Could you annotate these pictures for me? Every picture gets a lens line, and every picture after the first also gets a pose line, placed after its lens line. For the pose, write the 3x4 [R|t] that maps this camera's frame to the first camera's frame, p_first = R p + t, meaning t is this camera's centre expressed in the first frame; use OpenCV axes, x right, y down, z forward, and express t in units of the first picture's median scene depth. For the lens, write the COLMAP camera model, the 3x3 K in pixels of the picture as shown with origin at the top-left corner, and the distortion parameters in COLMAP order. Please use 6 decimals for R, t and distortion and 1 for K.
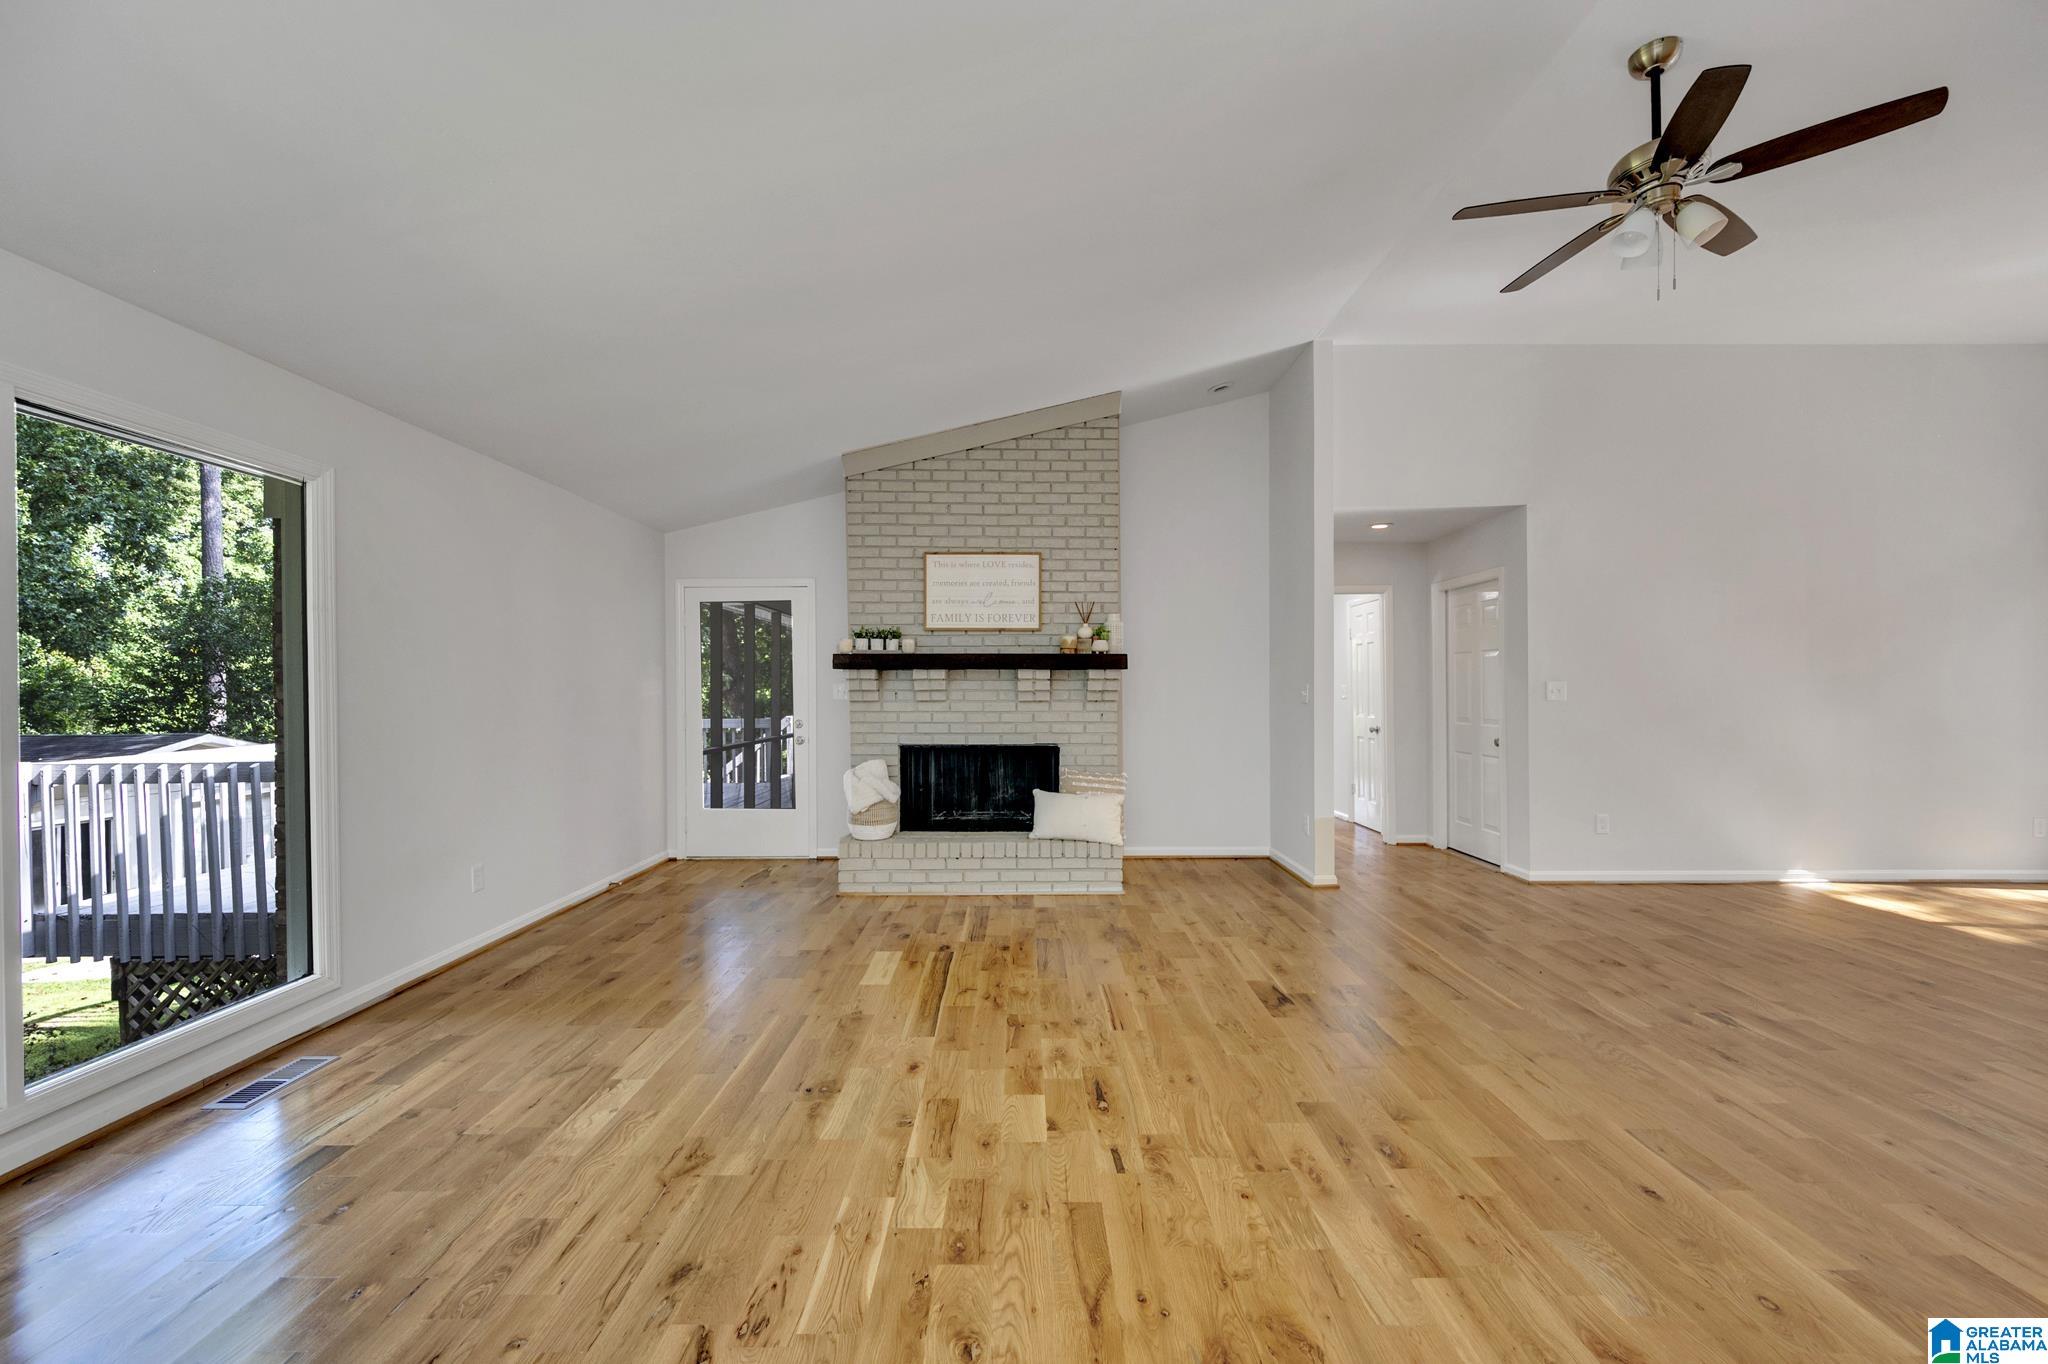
lens RADIAL K [[803.7, 0, 1027.2], [0, 803.7, 688.7], [0, 0, 1]] dist [-0.000194, -0.000029]
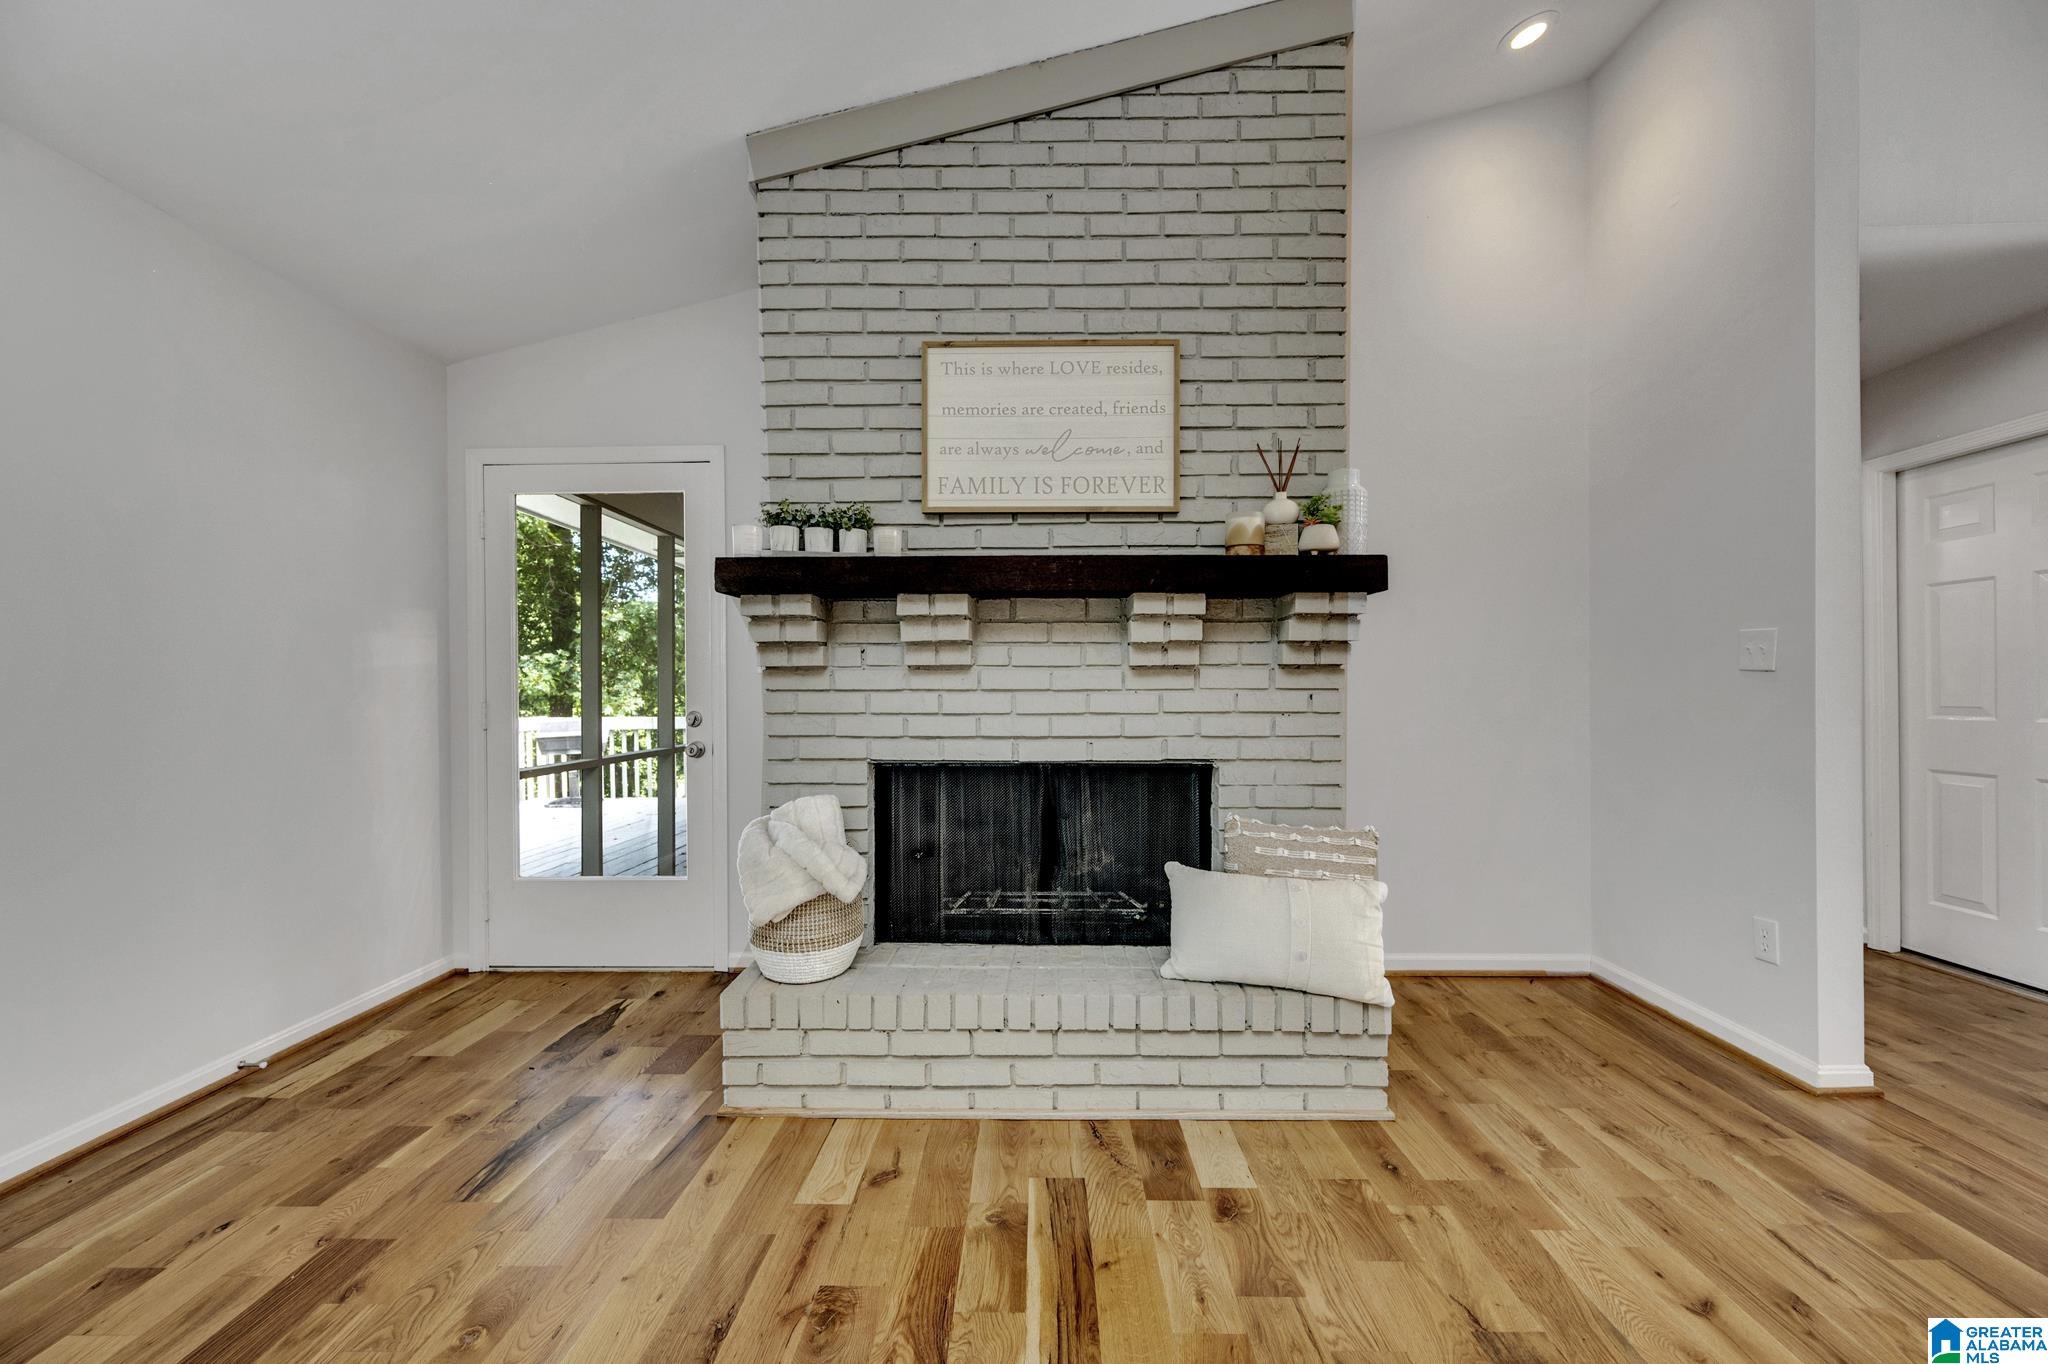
lens RADIAL K [[803.7, 0, 1027.2], [0, 803.7, 688.7], [0, 0, 1]] dist [-0.000194, -0.000029]
pose [[0.999724, -0.001505, -0.023434, -0.058514], [0.001490, 0.999999, -0.000638, 0.028235], [0.023435, 0.000603, 0.999725, 0.545789]]
